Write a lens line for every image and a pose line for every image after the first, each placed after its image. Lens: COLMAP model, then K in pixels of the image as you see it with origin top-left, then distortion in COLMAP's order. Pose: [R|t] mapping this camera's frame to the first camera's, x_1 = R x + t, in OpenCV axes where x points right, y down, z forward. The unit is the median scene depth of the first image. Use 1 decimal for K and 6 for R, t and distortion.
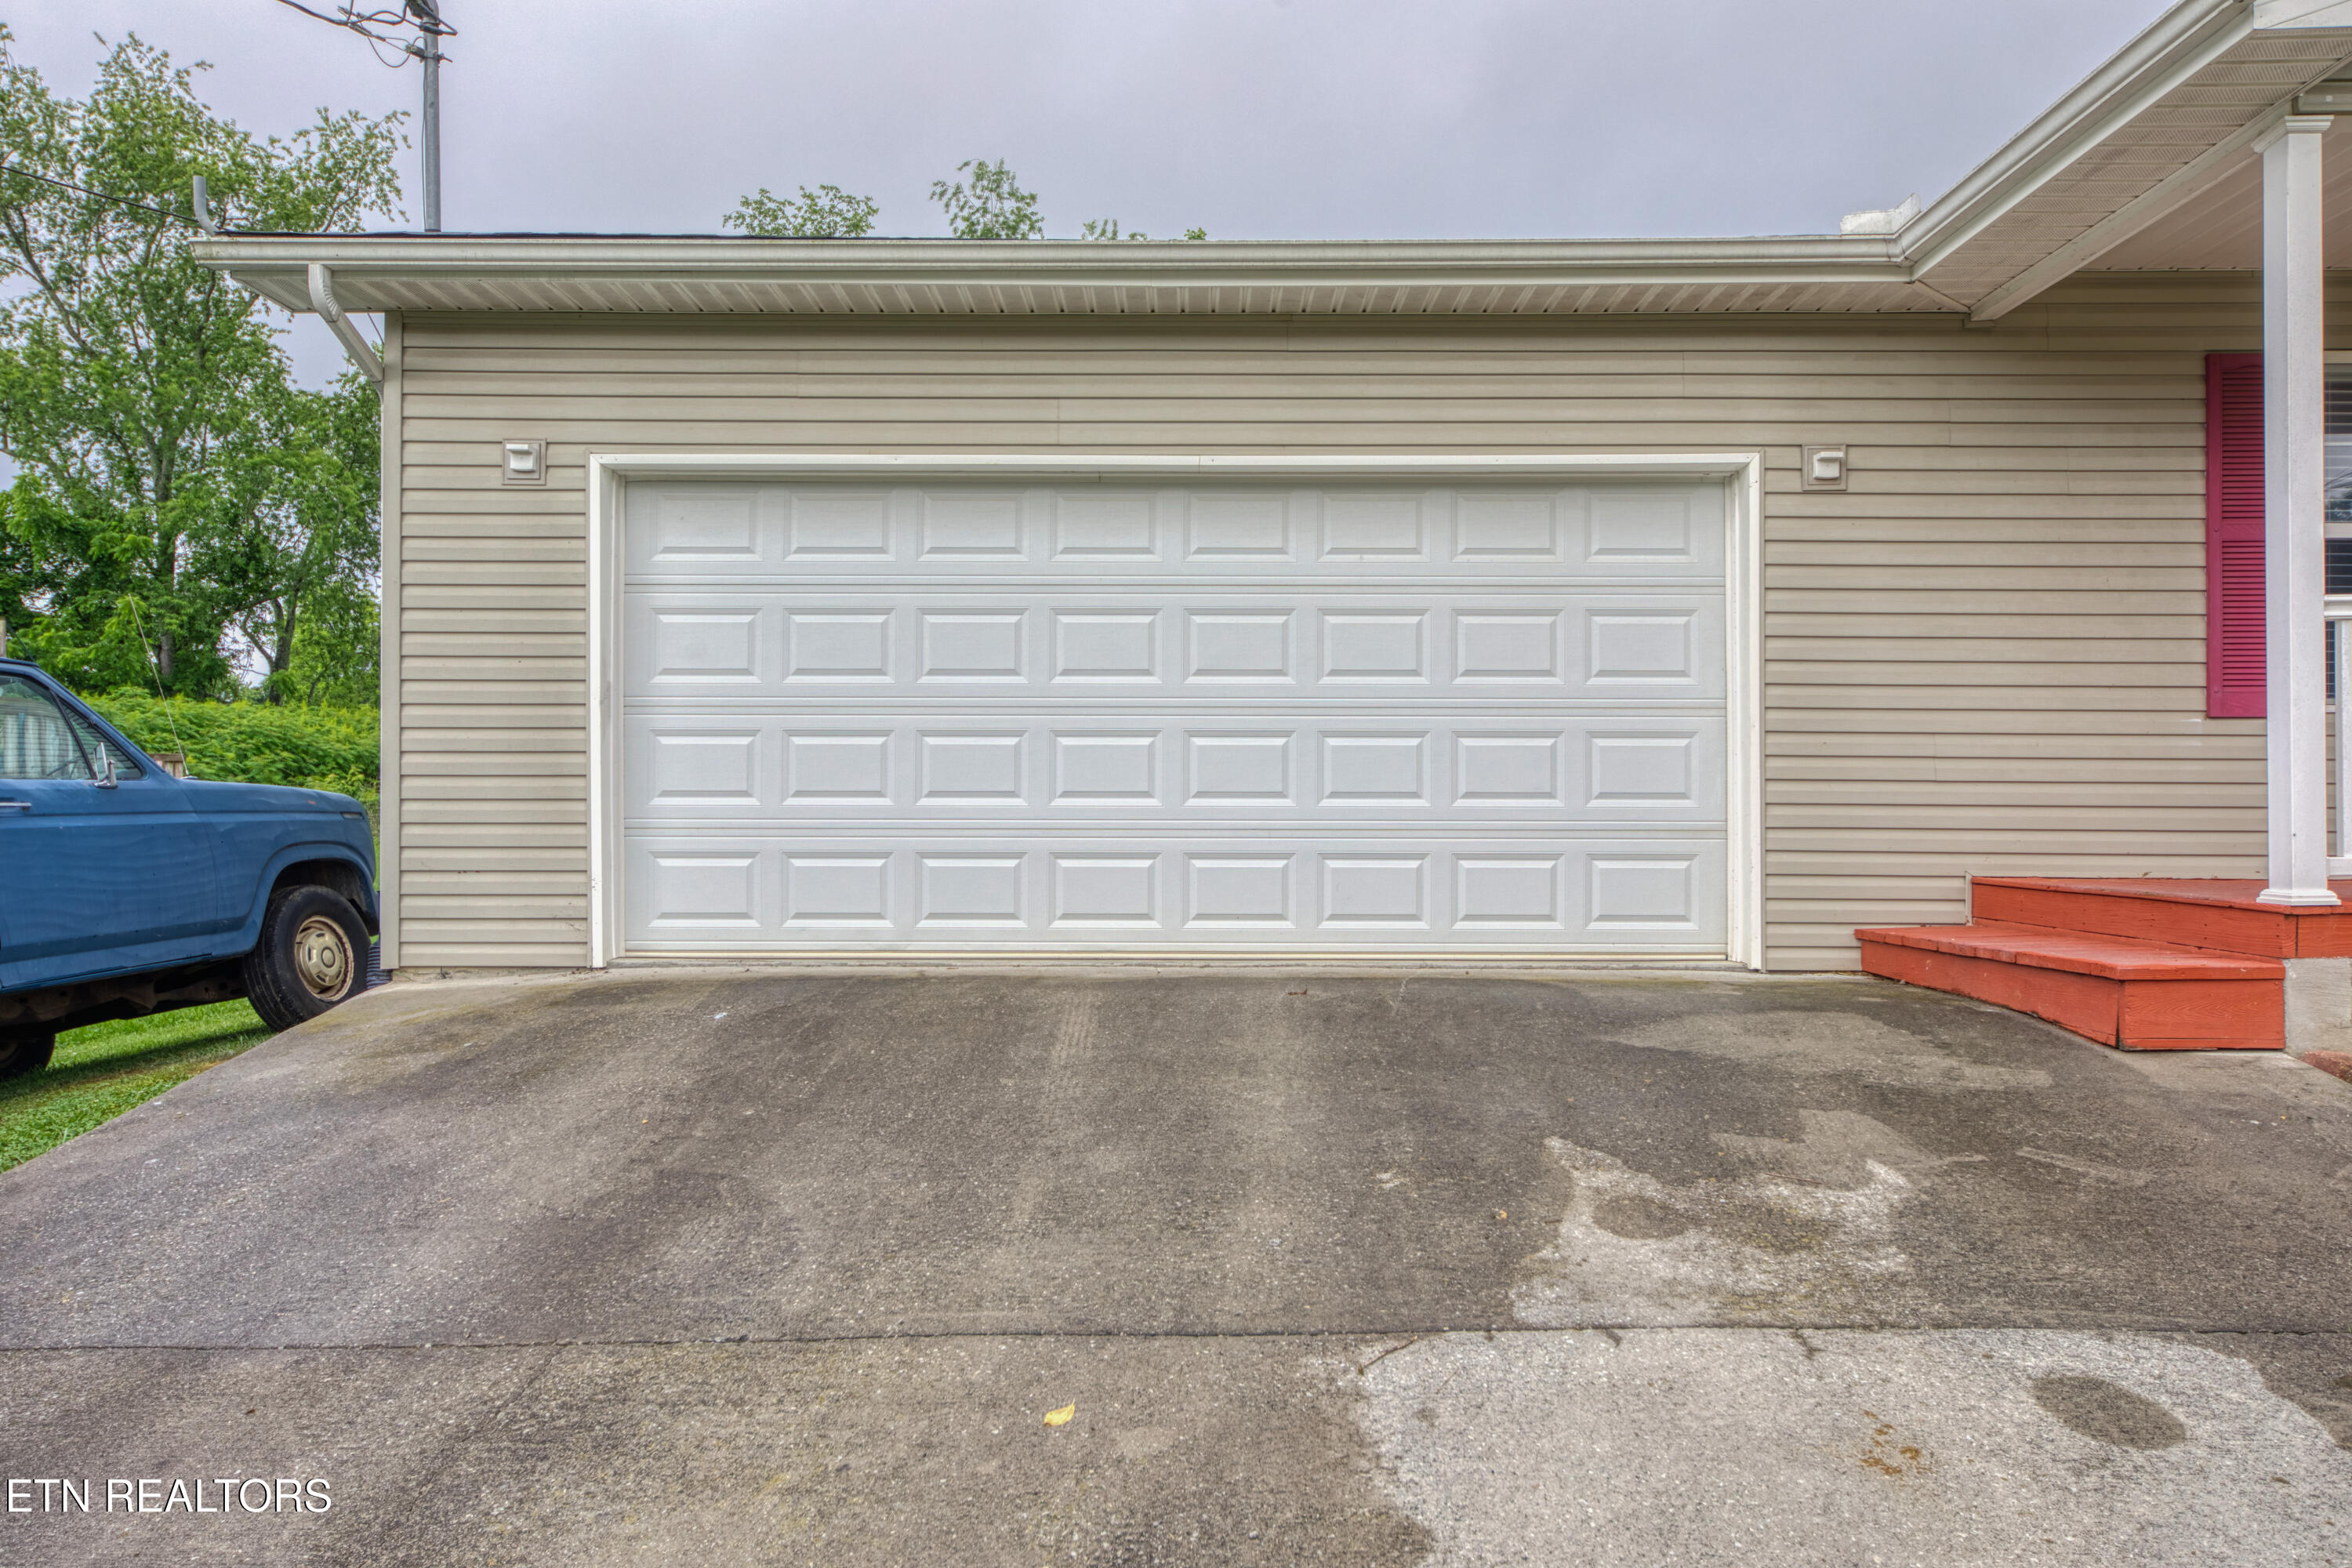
lens RADIAL K [[1610.0, 0, 1176.3], [0, 1610.0, 809.4], [0, 0, 1]] dist [0.027099, 0.005094]
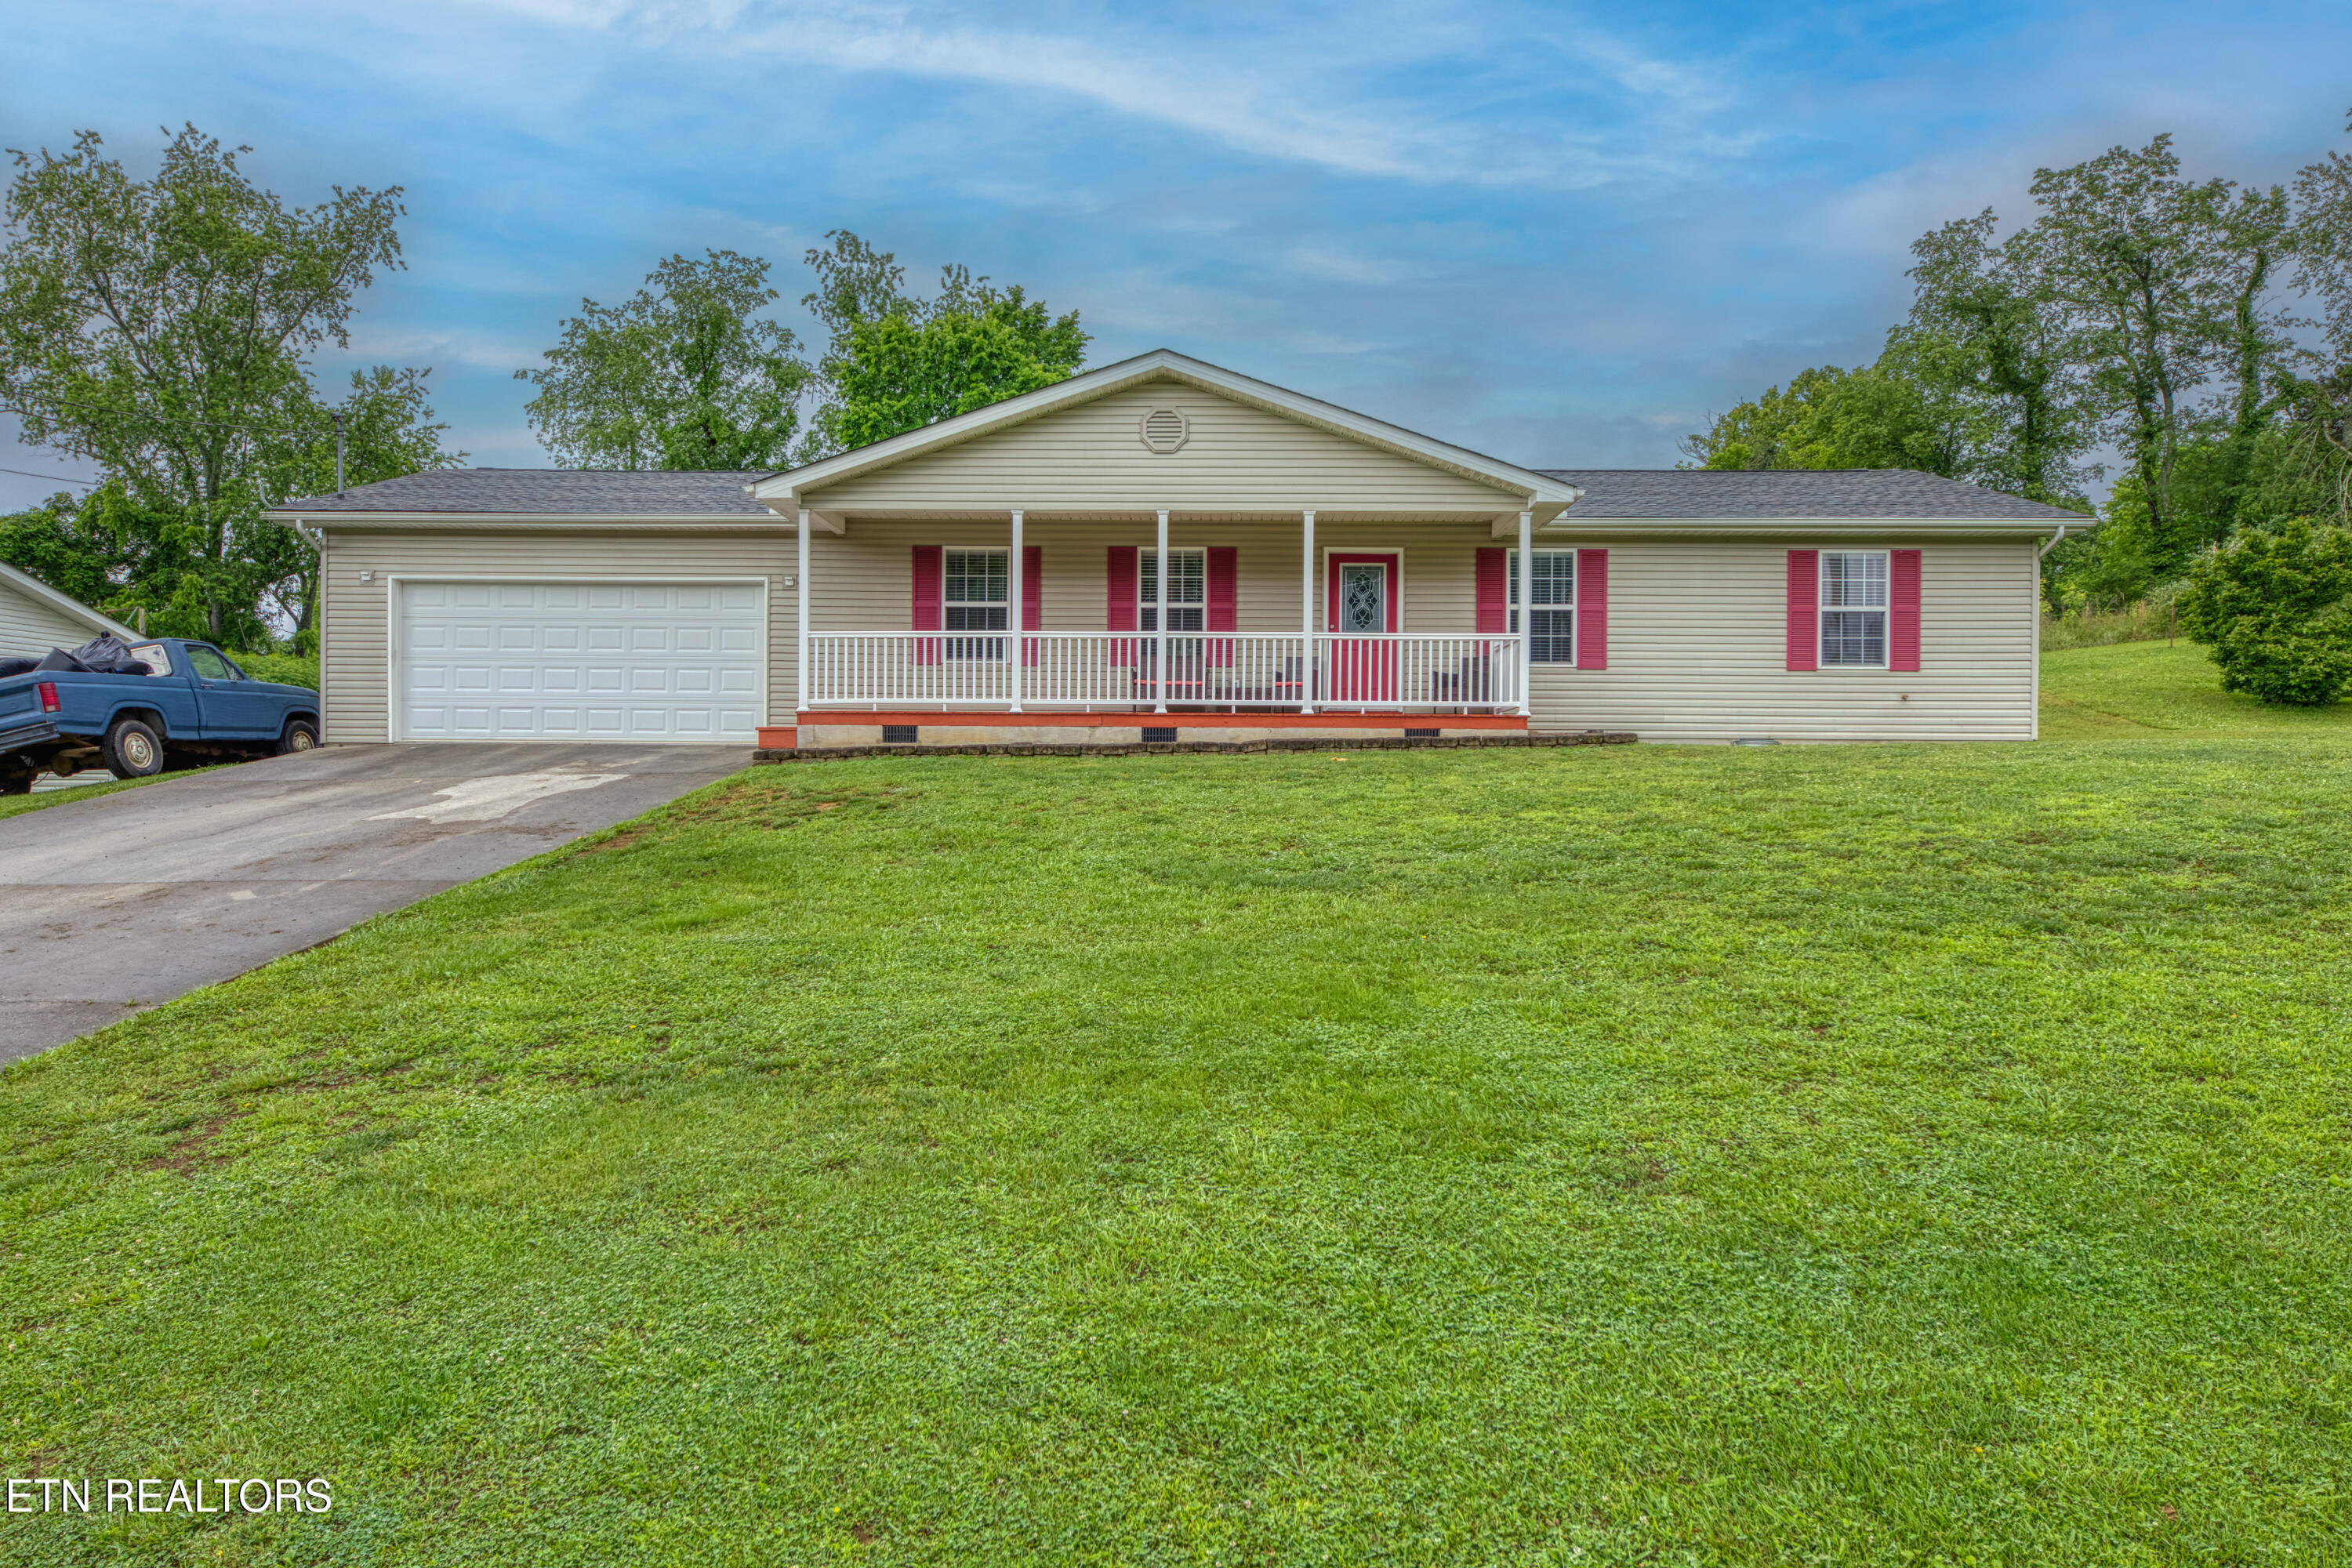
lens RADIAL K [[1628.2, 0, 1176.0], [0, 1628.2, 784.0], [0, 0, 1]] dist [0.025690, -0.001380]
pose [[0.999802, 0.004632, -0.019350, 0.155332], [-0.004409, 0.999924, 0.011520, 0.017206], [0.019402, -0.011432, 0.999746, -0.270304]]
